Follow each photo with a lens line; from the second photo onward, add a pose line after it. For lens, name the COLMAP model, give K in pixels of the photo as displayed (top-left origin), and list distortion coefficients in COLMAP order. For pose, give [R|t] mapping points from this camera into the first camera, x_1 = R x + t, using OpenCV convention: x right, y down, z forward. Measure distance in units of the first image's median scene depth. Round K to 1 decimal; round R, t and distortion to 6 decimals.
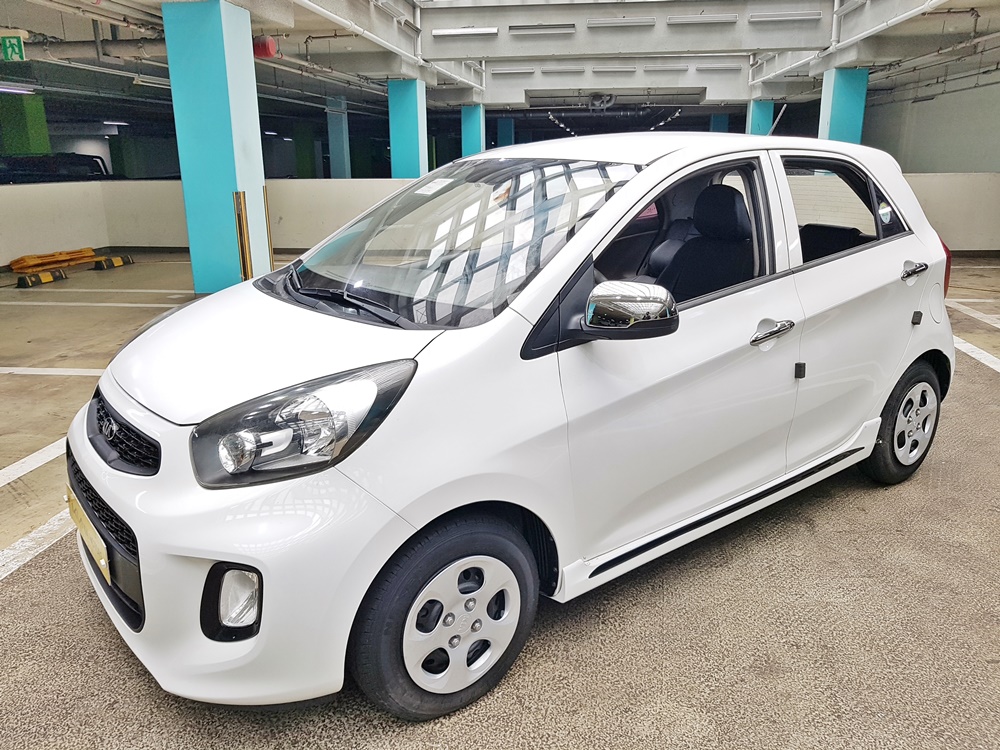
lens RADIAL K [[784.1, 0, 490.1], [0, 784.1, 382.5], [0, 0, 1]] dist [-0.025061, 0.028200]
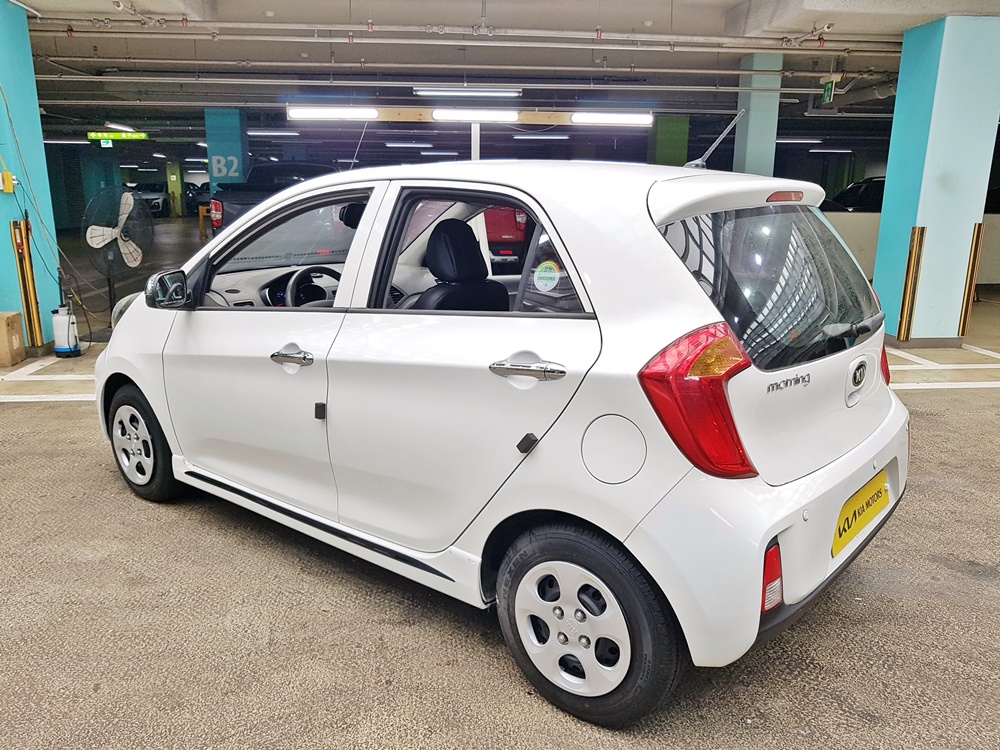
lens RADIAL K [[784.1, 0, 496.8], [0, 784.1, 395.6], [0, 0, 1]] dist [-0.025061, 0.028200]
pose [[0.226021, 0.260484, -0.938649, 1.303657], [-0.279858, 0.940326, 0.193561, -0.270943], [0.933056, 0.218939, 0.285432, 0.902933]]
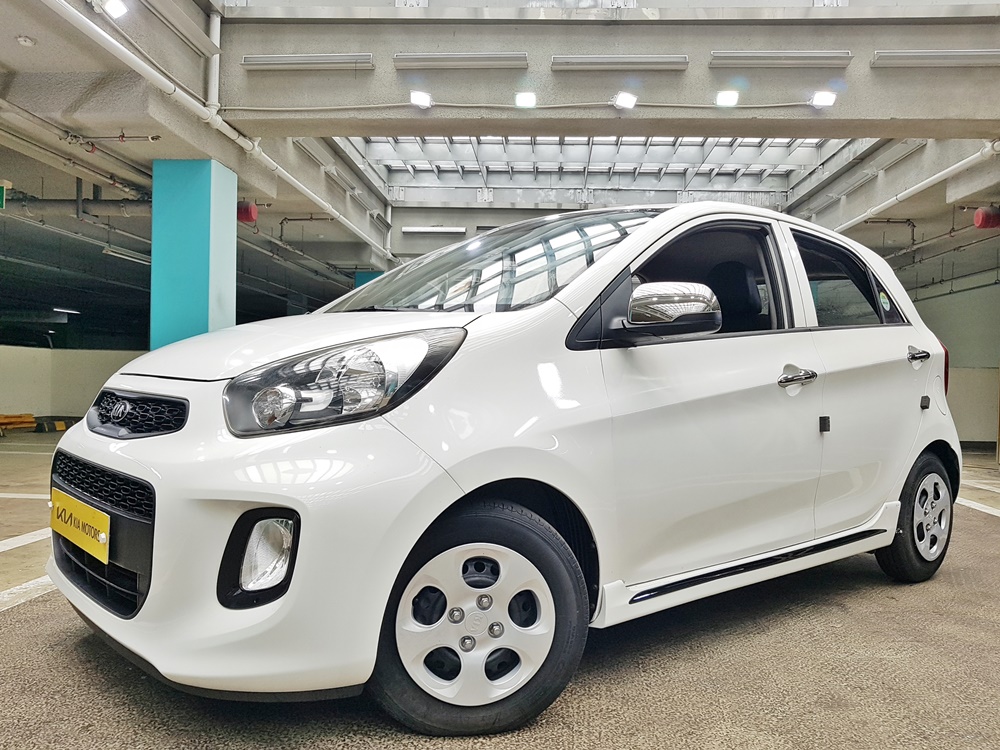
lens RADIAL K [[819.2, 0, 495.4], [0, 819.2, 398.9], [0, 0, 1]] dist [-0.022669, 0.019962]
pose [[0.997246, 0.032369, 0.066736, -0.086463], [-0.014362, 0.966992, -0.254401, 0.218522], [-0.072767, 0.252742, 0.964793, 0.029147]]
